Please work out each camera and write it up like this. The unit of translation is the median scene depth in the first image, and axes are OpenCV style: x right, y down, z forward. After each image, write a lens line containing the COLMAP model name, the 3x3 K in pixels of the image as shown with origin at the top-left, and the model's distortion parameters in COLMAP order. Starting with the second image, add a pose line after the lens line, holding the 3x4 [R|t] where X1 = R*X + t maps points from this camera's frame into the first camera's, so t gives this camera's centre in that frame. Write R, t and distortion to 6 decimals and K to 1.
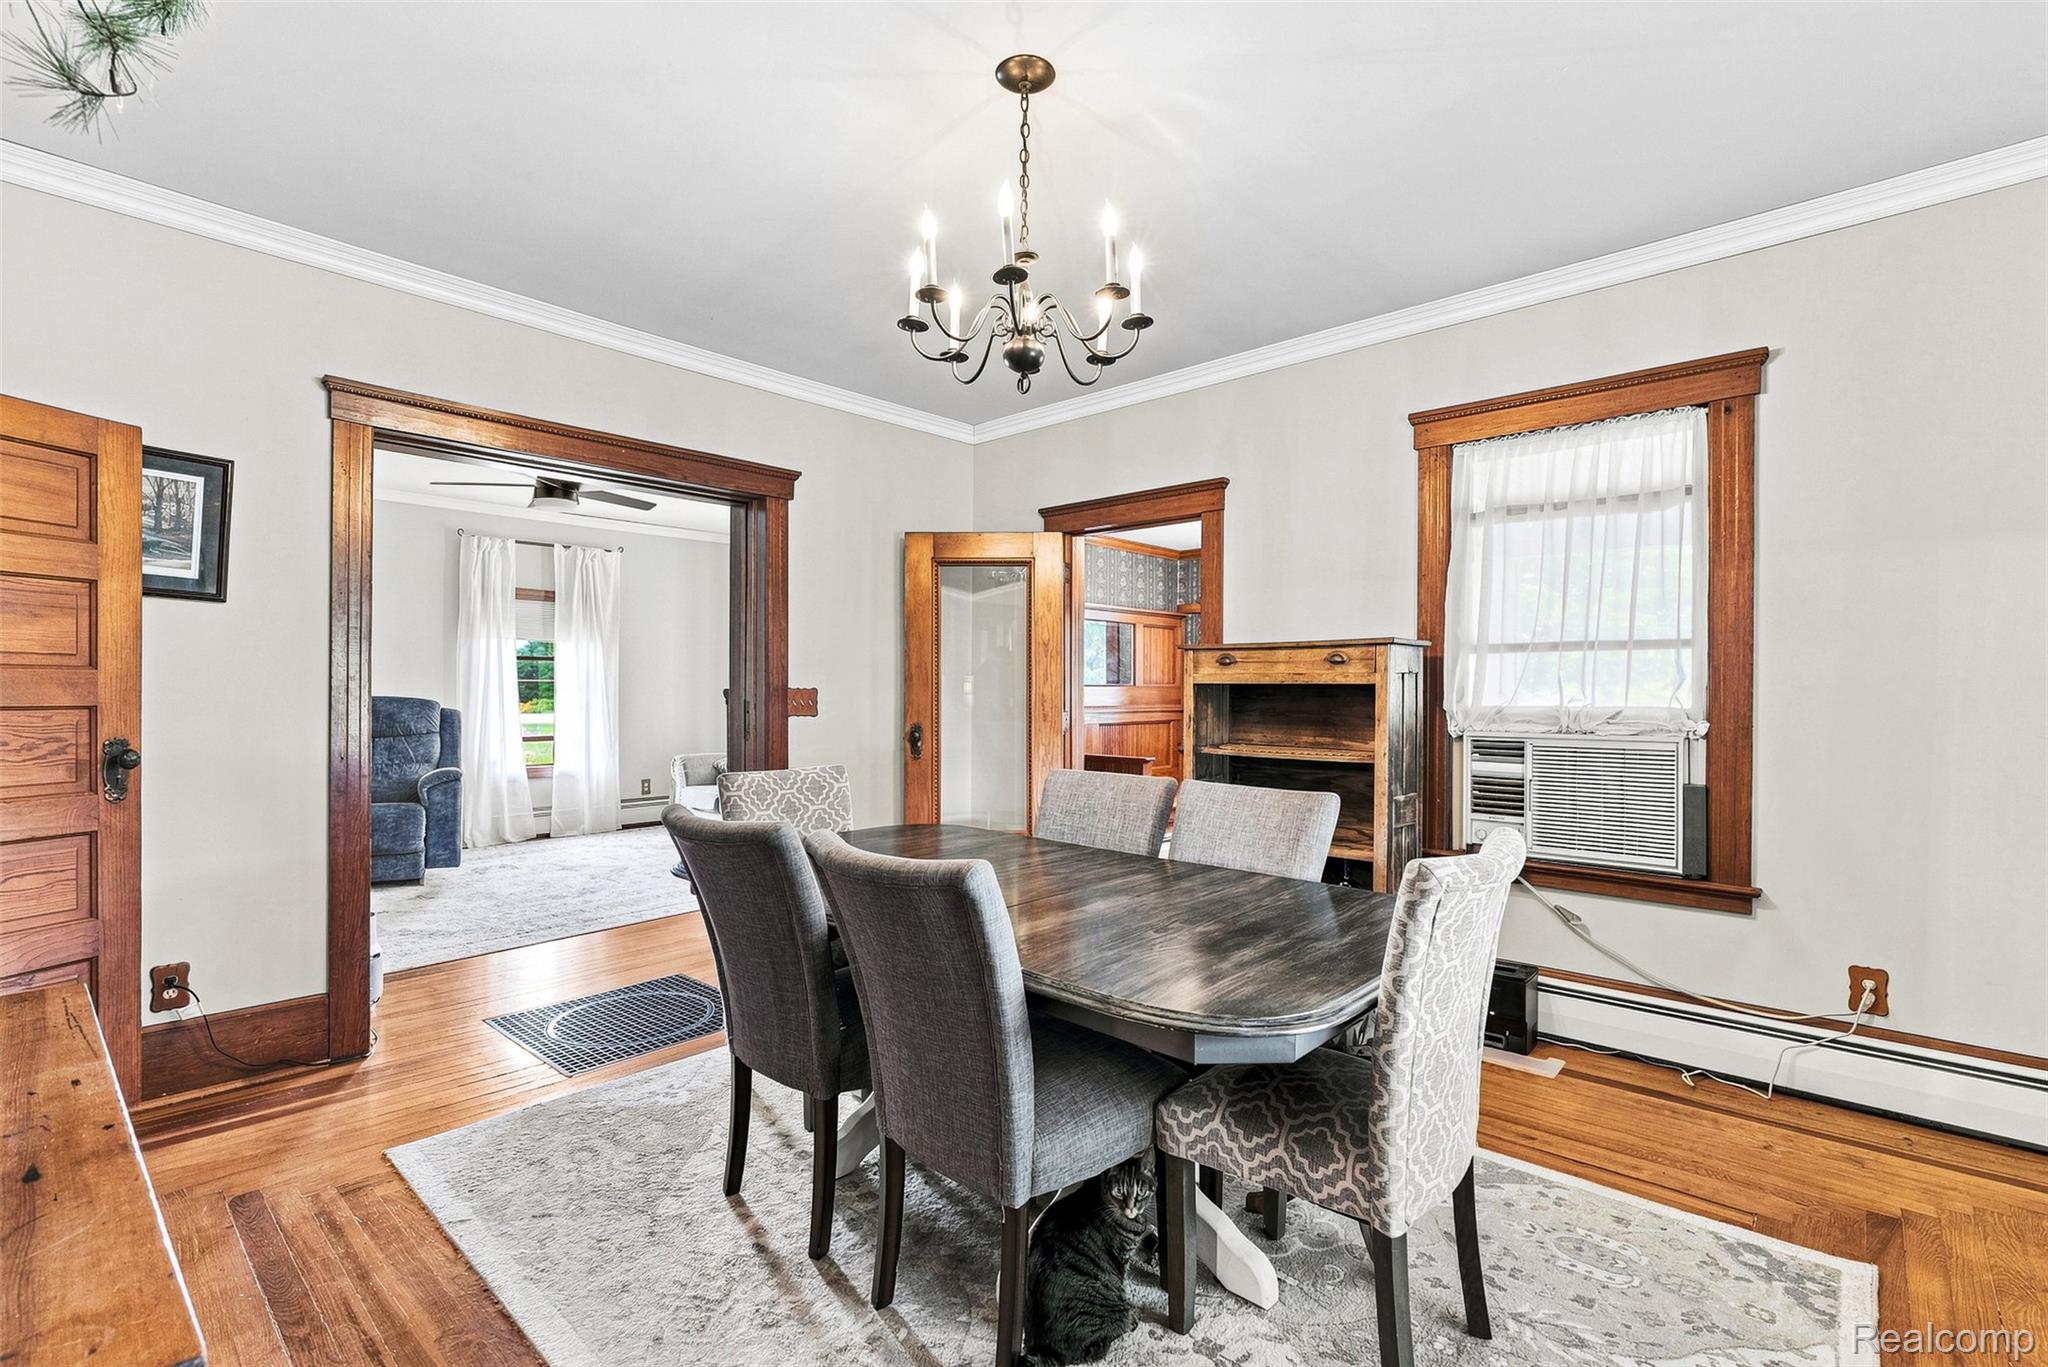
lens RADIAL K [[920.4, 0, 1024.0], [0, 920.4, 683.5], [0, 0, 1]] dist [-0.001009, 0.000023]
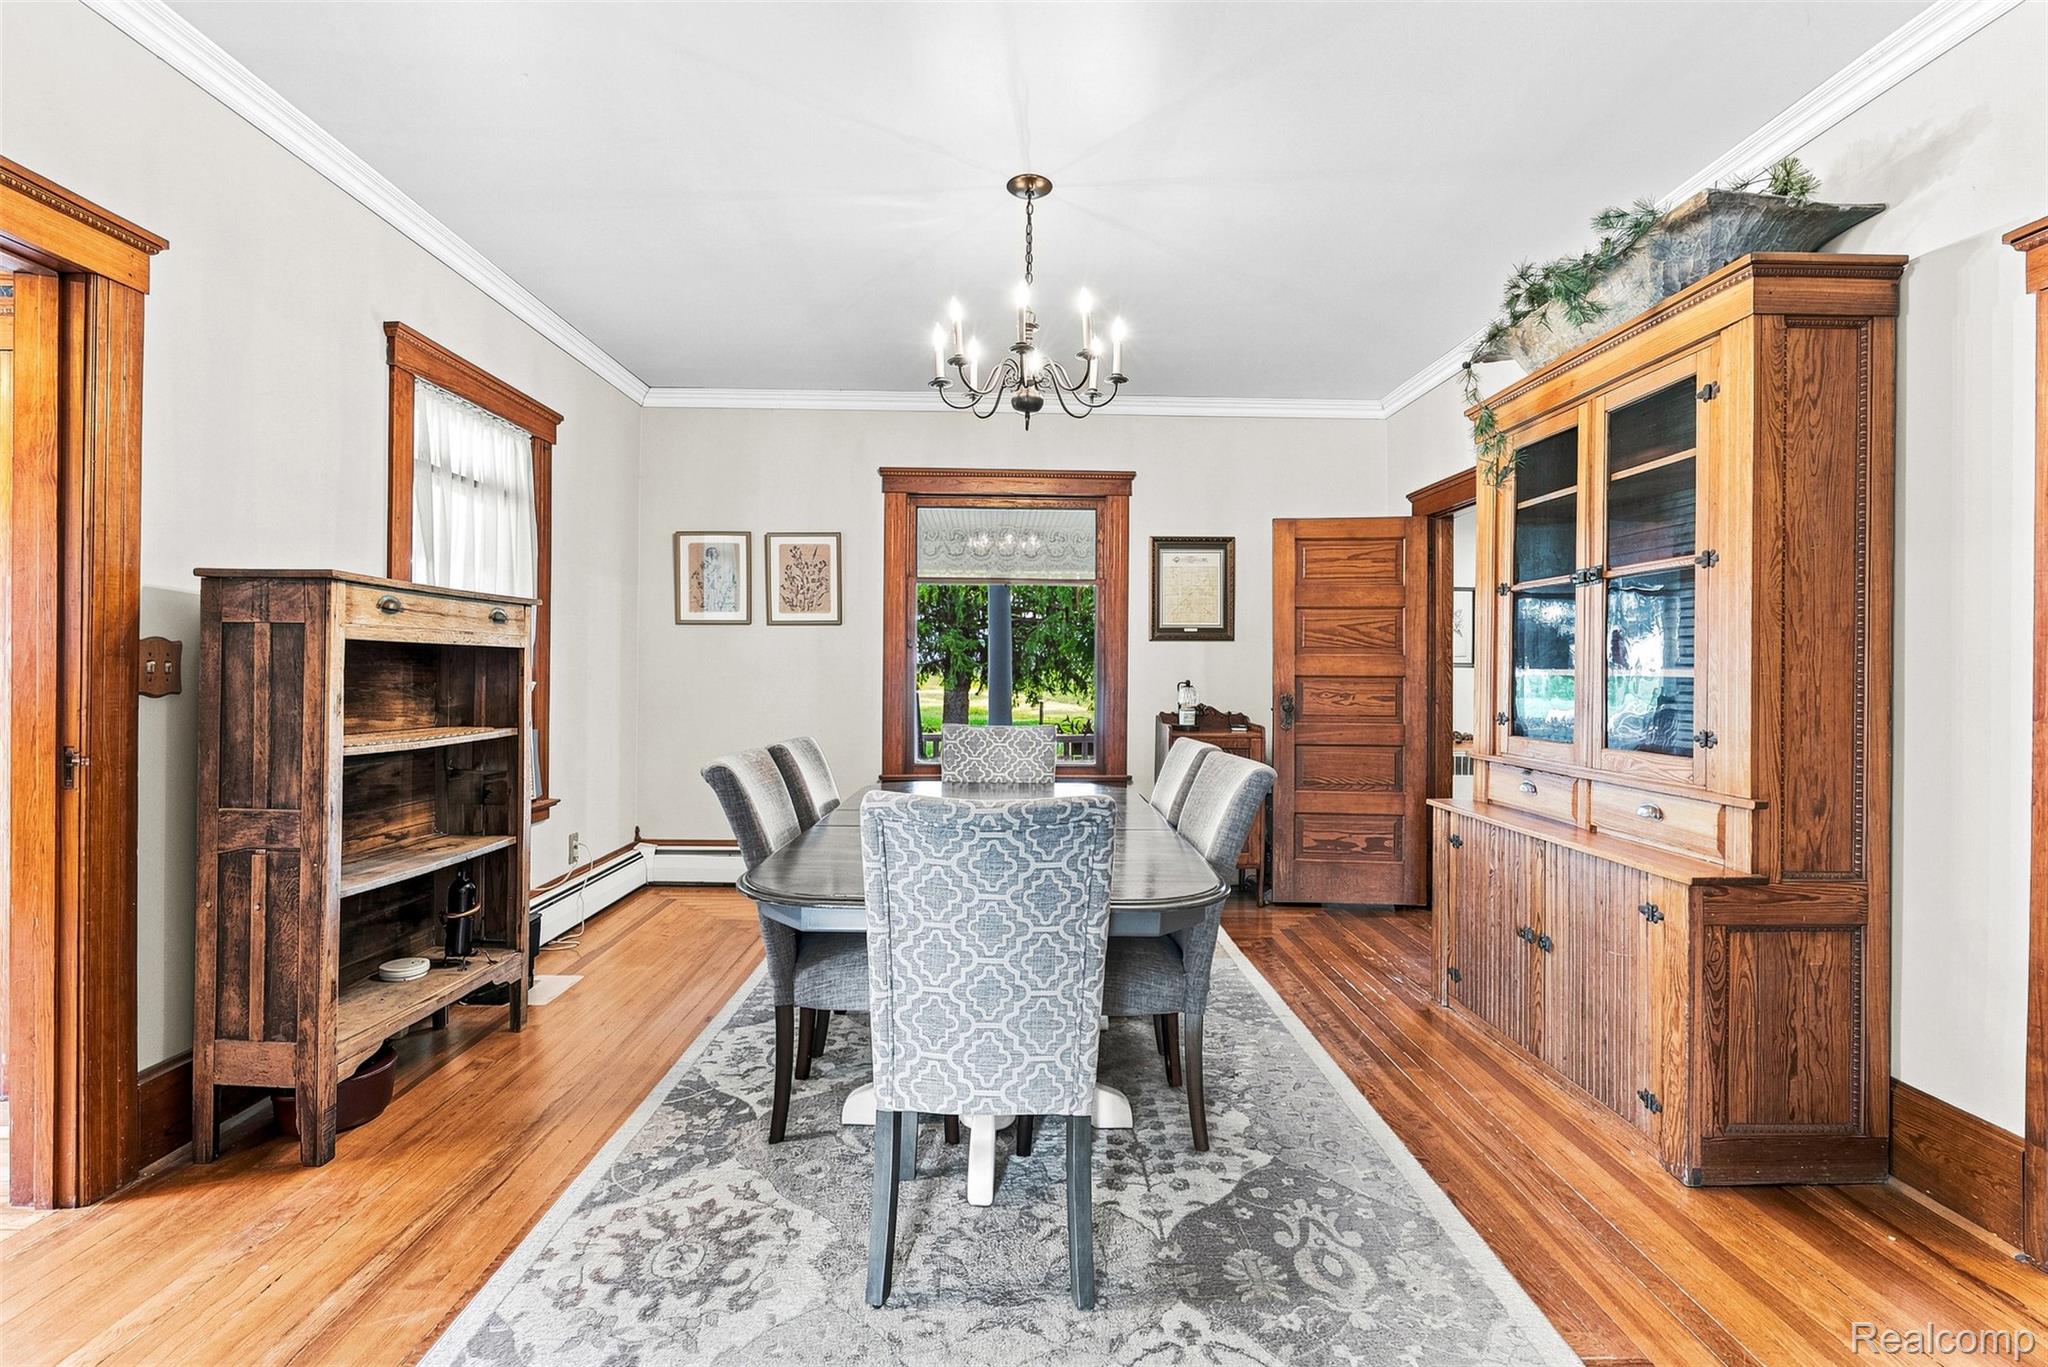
lens RADIAL K [[920.4, 0, 1024.0], [0, 920.4, 683.5], [0, 0, 1]] dist [-0.001009, 0.000023]
pose [[-0.693310, -0.012178, 0.720537, -0.610708], [-0.005701, 0.999919, 0.011414, 0.021733], [-0.720617, 0.003806, -0.693323, 1.237549]]
